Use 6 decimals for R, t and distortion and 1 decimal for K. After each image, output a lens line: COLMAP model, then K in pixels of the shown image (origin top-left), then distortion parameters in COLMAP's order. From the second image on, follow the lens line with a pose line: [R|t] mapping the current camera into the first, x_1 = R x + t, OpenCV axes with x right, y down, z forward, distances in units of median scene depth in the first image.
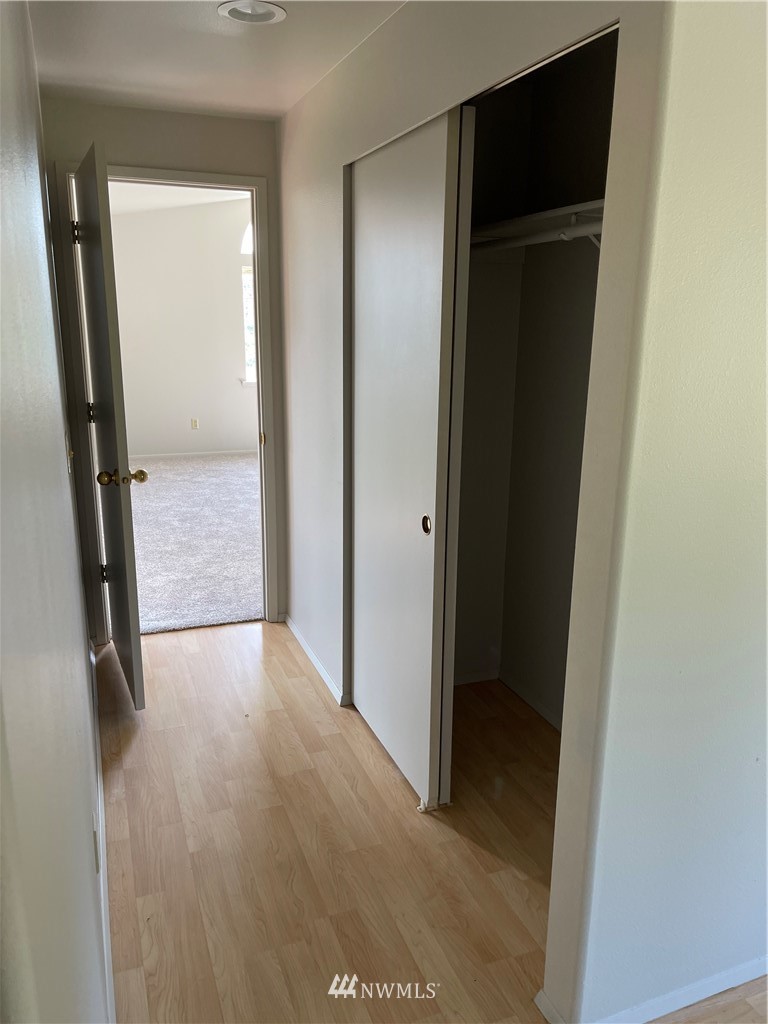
lens RADIAL K [[774.3, 0, 382.9], [0, 774.3, 515.8], [0, 0, 1]] dist [0.070267, -0.088840]
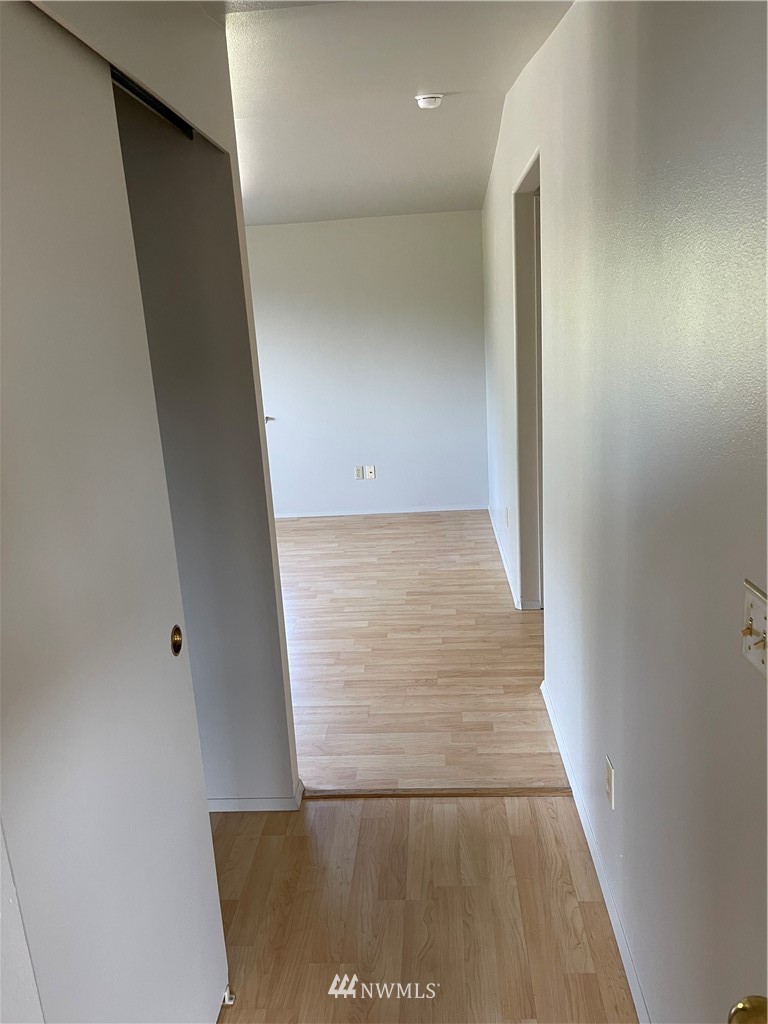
lens RADIAL K [[774.3, 0, 382.9], [0, 774.3, 515.8], [0, 0, 1]] dist [0.070267, -0.088840]
pose [[-0.909607, -0.056014, 0.411677, -0.454861], [0.153012, 0.876059, 0.457282, -0.433794], [-0.386268, 0.478939, -0.788299, 1.627648]]
